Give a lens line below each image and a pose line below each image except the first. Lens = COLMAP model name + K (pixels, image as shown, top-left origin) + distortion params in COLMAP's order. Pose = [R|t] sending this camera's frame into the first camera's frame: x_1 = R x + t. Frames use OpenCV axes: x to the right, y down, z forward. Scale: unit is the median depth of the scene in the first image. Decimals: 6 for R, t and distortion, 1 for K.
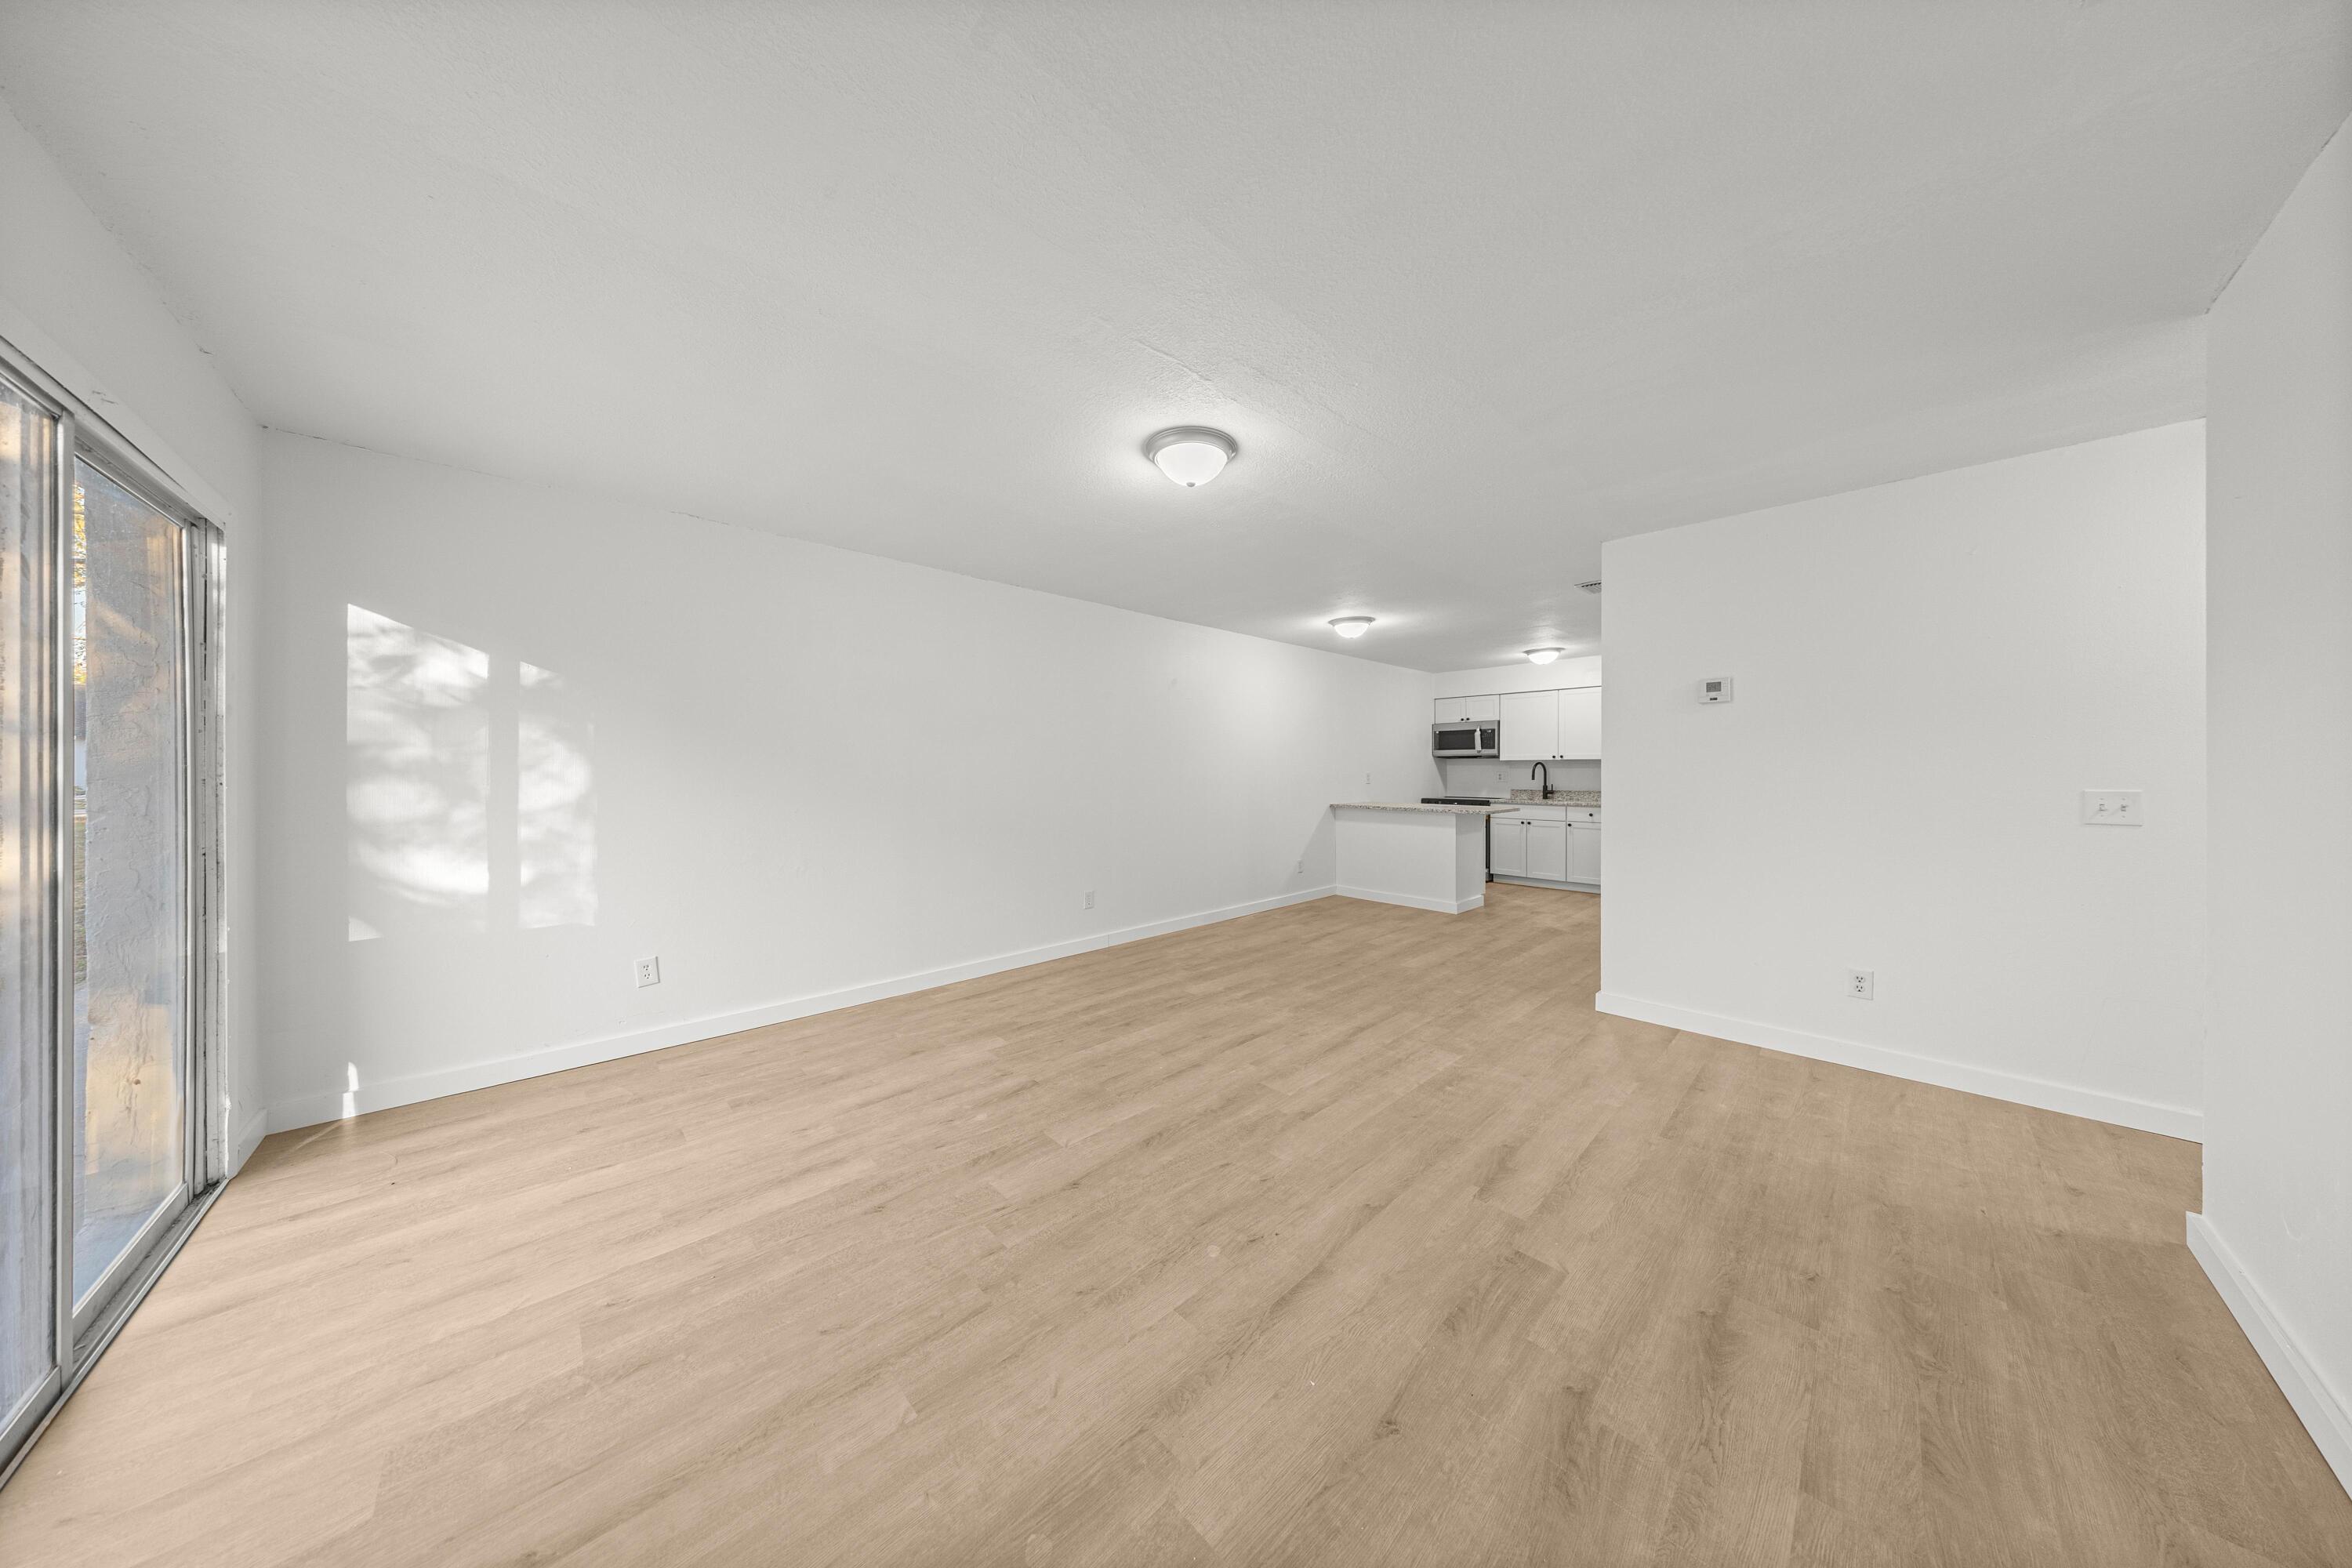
lens RADIAL K [[693.2, 0, 1178.1], [0, 693.2, 781.9], [0, 0, 1]] dist [0.000236, -0.000038]
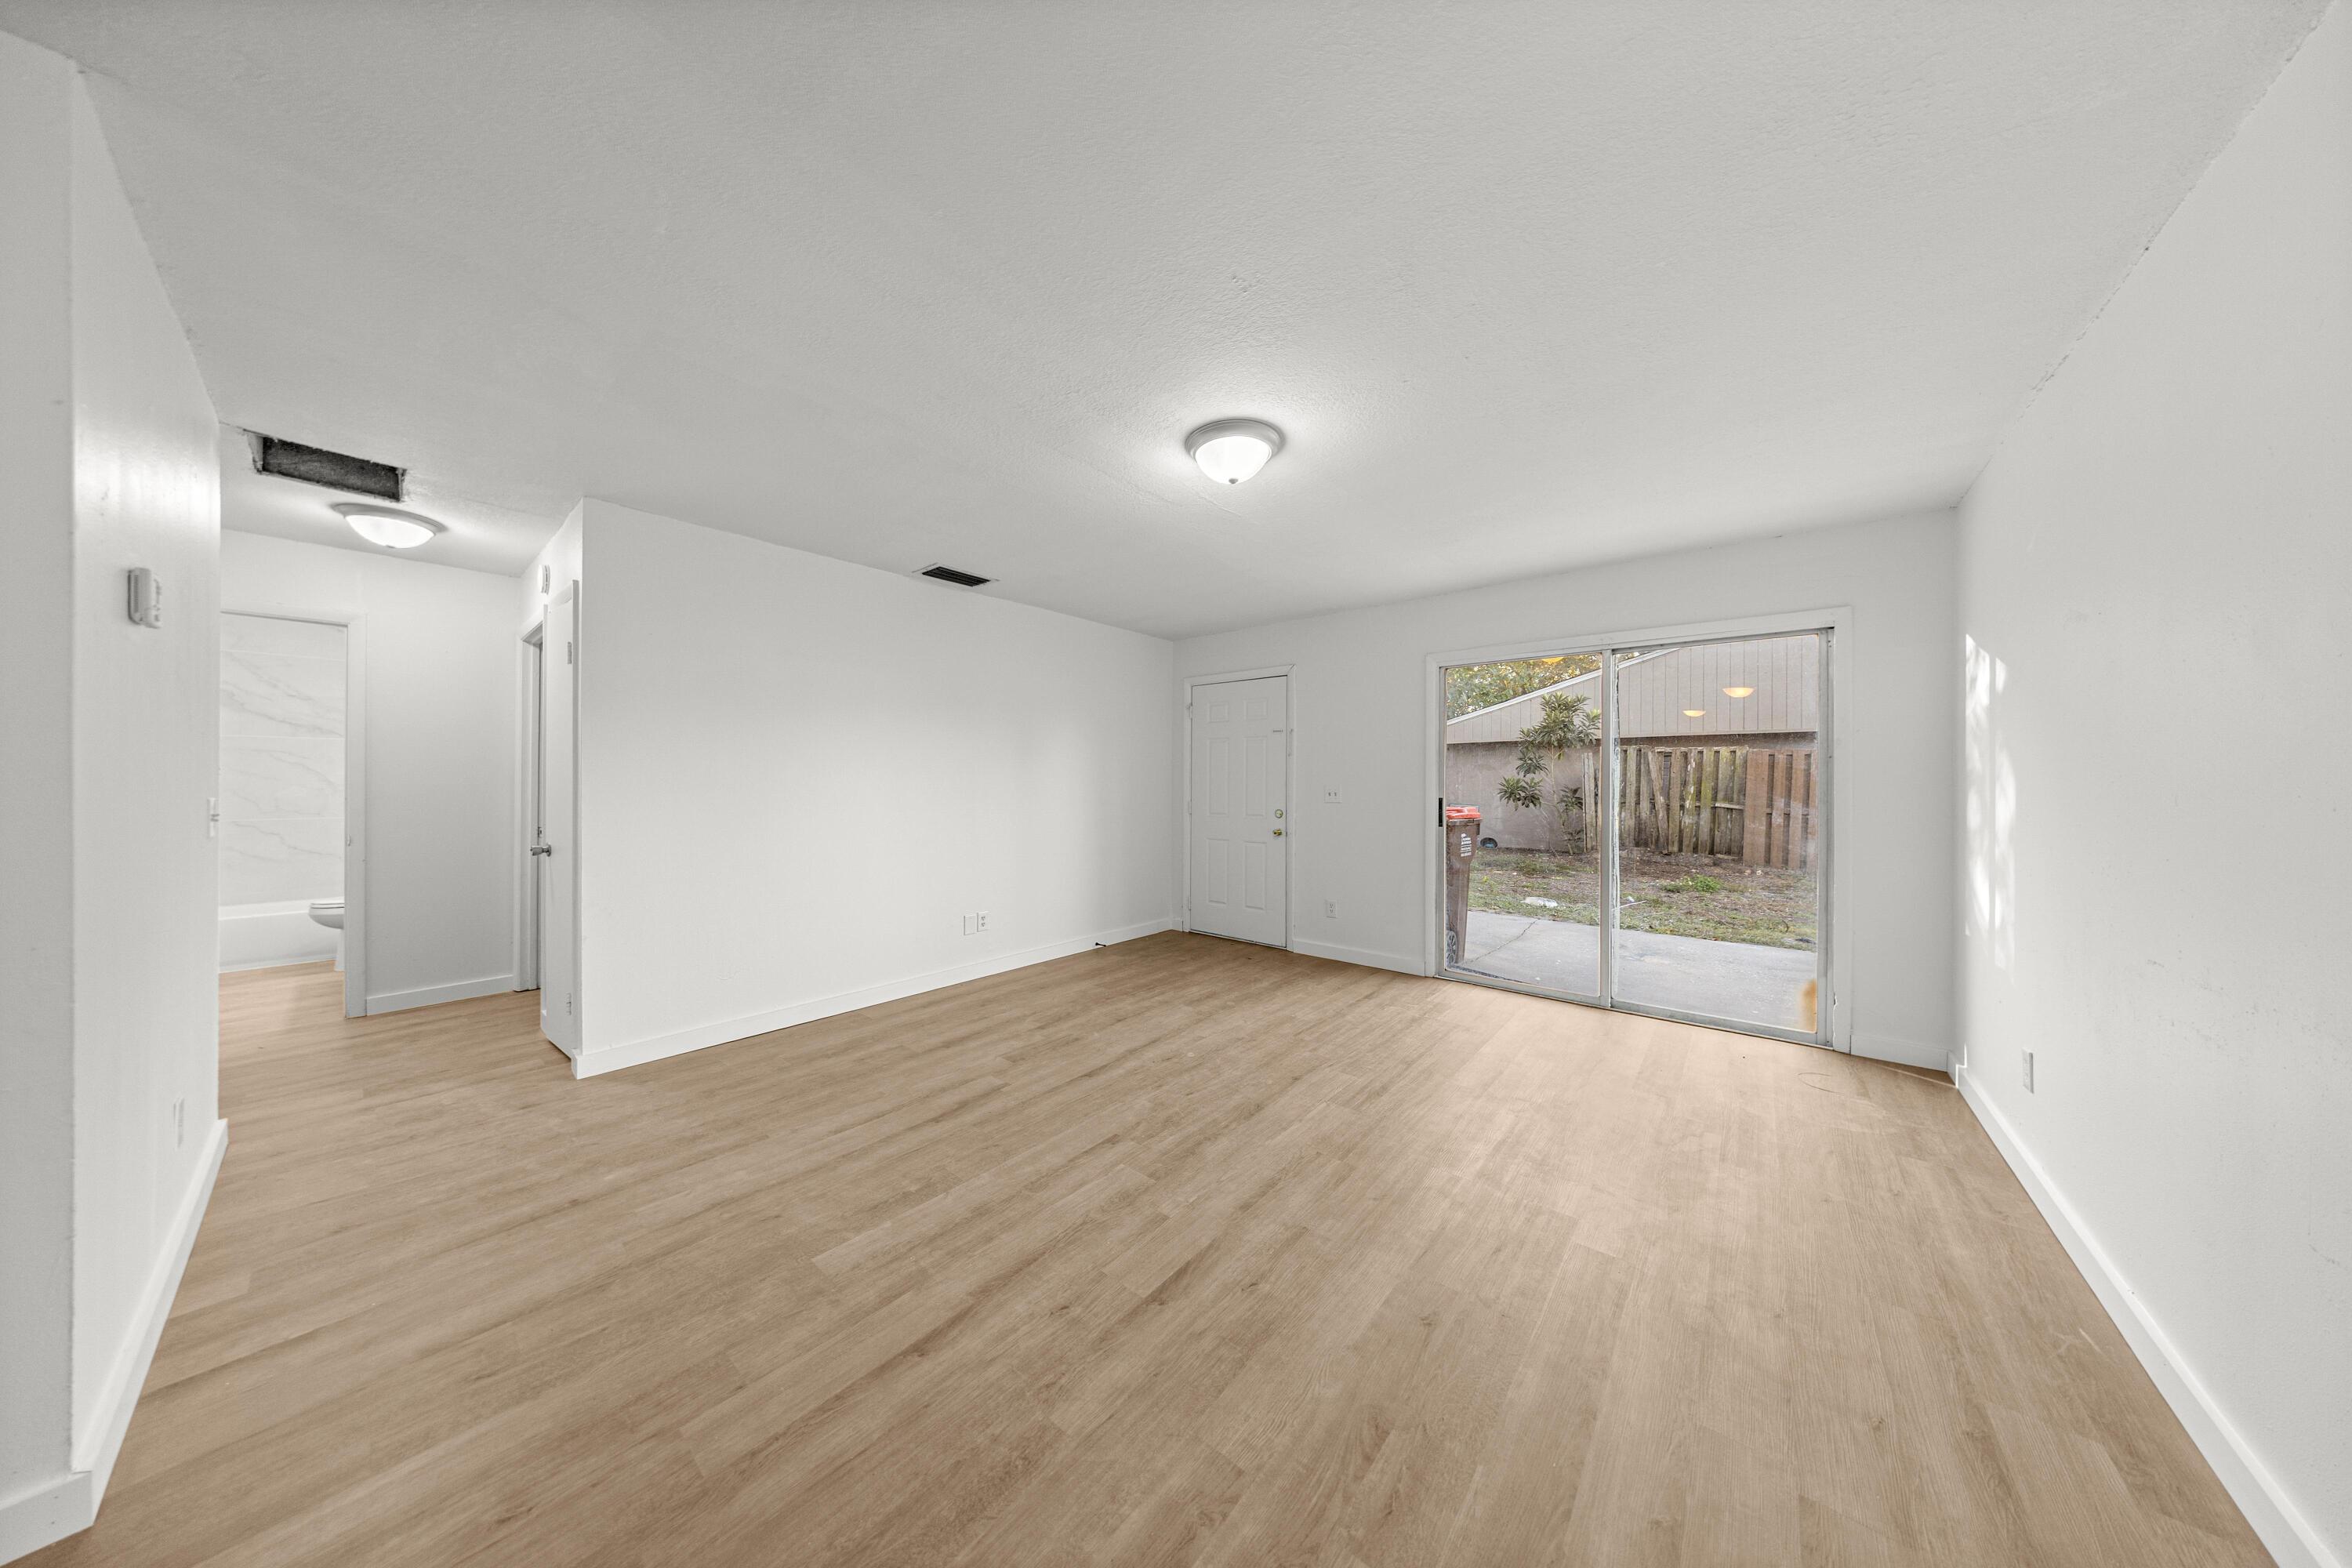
lens RADIAL K [[693.2, 0, 1178.1], [0, 693.2, 781.9], [0, 0, 1]] dist [0.000236, -0.000038]
pose [[-0.993938, -0.003637, -0.109885, 0.183190], [-0.005935, 0.999770, 0.020593, -0.031871], [0.109785, 0.021121, -0.993731, 1.794002]]
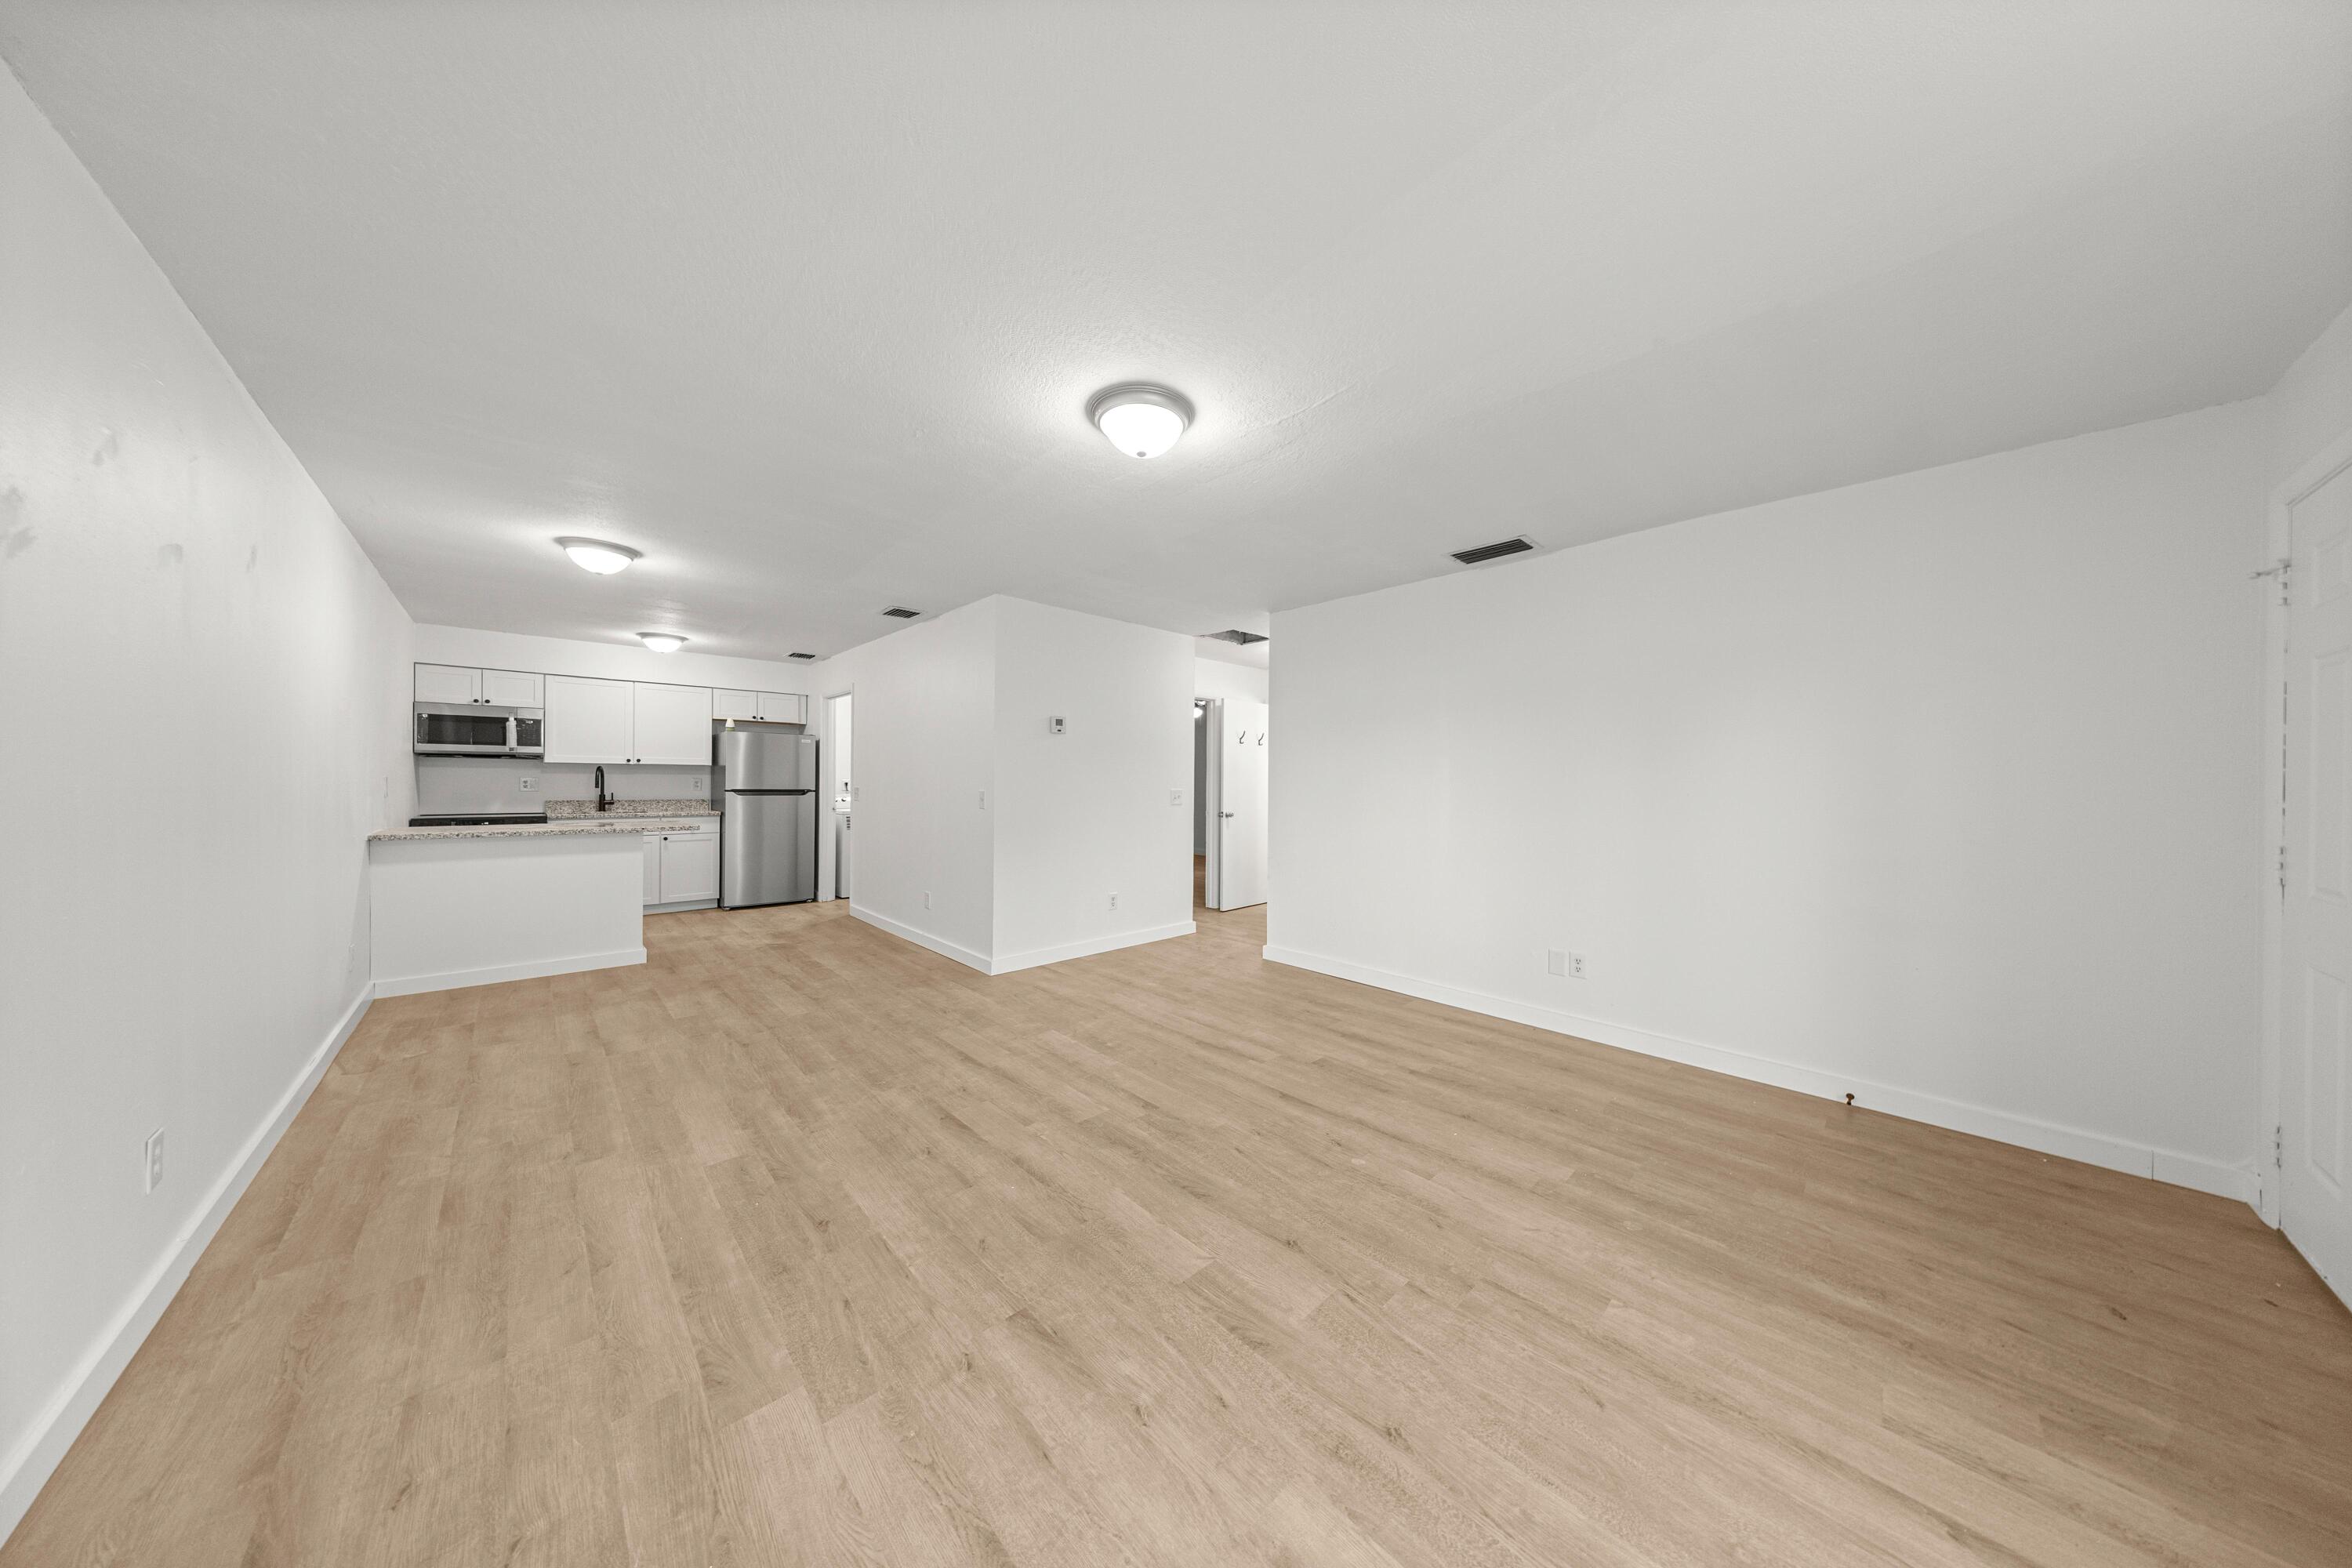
lens RADIAL K [[691.1, 0, 1177.3], [0, 691.1, 795.3], [0, 0, 1]] dist [0.008649, -0.000104]
pose [[0.006081, -0.026447, 0.999632, -0.796230], [0.010446, 0.999597, 0.026383, -0.022222], [-0.999927, 0.010282, 0.006355, 0.869288]]
